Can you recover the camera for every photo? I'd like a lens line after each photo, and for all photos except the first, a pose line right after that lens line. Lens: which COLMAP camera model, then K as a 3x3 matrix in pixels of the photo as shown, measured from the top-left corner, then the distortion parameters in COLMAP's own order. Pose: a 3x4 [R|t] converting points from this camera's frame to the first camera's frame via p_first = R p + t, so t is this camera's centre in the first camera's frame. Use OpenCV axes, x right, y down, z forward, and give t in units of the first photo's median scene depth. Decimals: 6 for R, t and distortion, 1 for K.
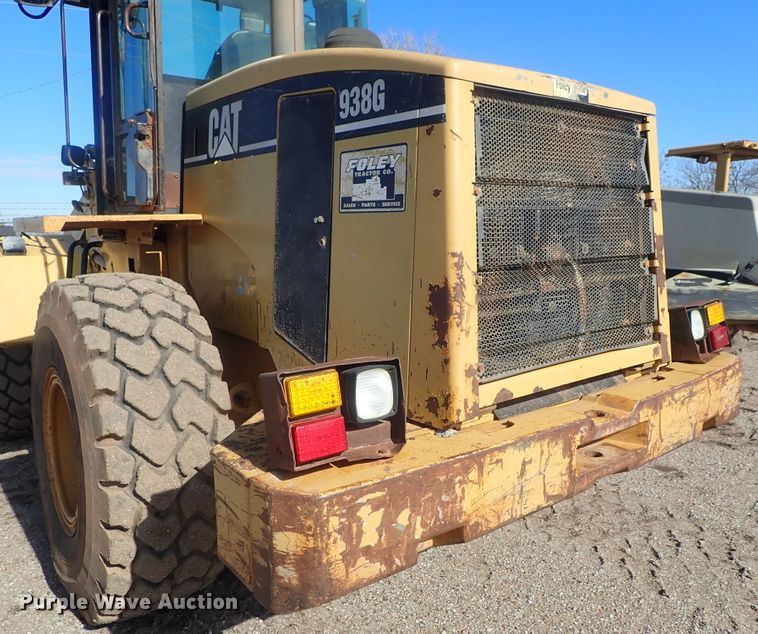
lens RADIAL K [[622.6, 0, 414.9], [0, 622.6, 312.7], [0, 0, 1]] dist [0.003112, -0.000958]
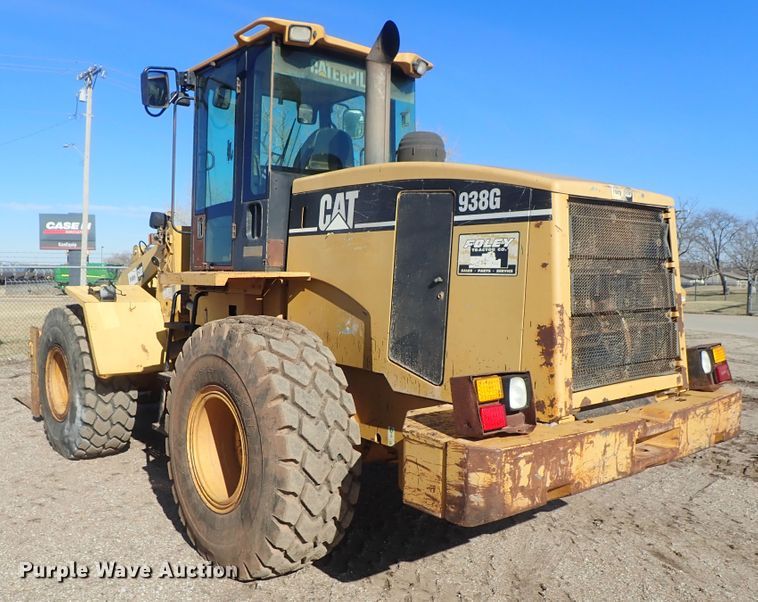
lens RADIAL K [[652.4, 0, 326.0], [0, 652.4, 310.7], [0, 0, 1]] dist [0.002994, -0.008902]
pose [[0.998962, 0.014426, -0.043202, -0.389024], [-0.018078, 0.996186, -0.085360, 0.059581], [0.041806, 0.086053, 0.995413, -0.549541]]
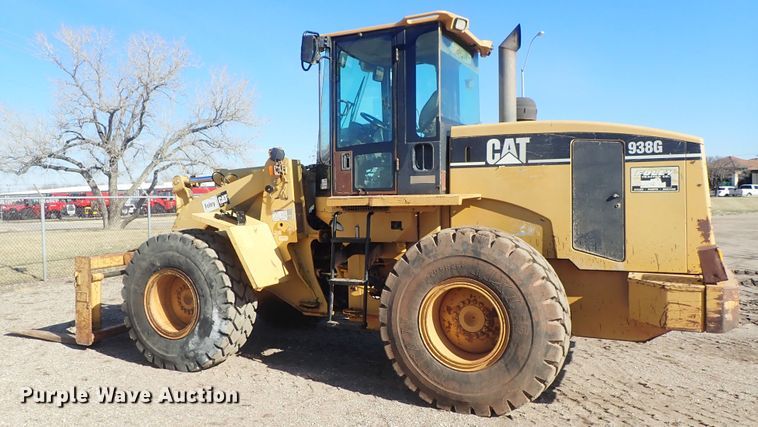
lens RADIAL K [[557.2, 0, 377.3], [0, 557.2, 203.8], [0, 0, 1]] dist [-0.000109, -0.001069]
pose [[0.917922, -0.021106, 0.396200, -1.989889], [0.072047, 0.990849, -0.114136, 0.056376], [-0.390165, 0.133313, 0.911043, -0.579464]]
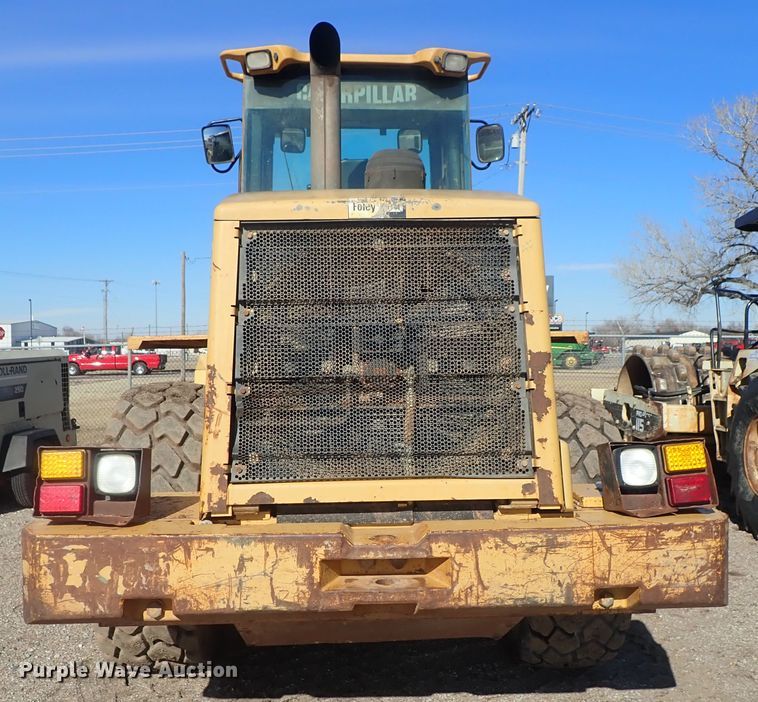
lens RADIAL K [[789.0, 0, 371.2], [0, 789.0, 367.0], [0, 0, 1]] dist [0.008224, 0.006327]
pose [[0.799744, 0.013794, -0.600183, 1.067693], [-0.079081, 0.993445, -0.082544, 0.004664], [0.595110, 0.113477, 0.795592, 0.001480]]
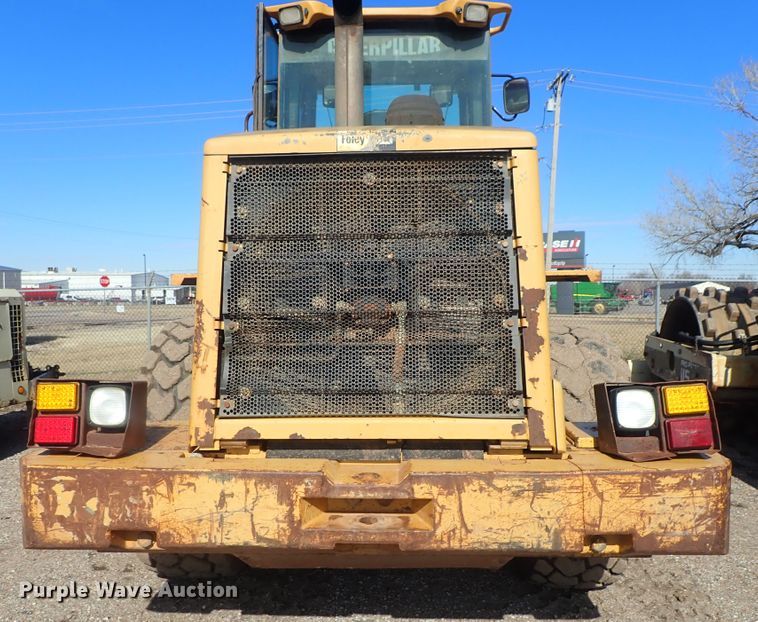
lens RADIAL K [[653.8, 0, 379.4], [0, 653.8, 329.0], [0, 0, 1]] dist [0.007172, 0.000959]
pose [[0.747545, 0.045365, -0.662660, 1.017177], [-0.091933, 0.995129, -0.035584, -0.027125], [0.657818, 0.087521, 0.748074, 0.274153]]
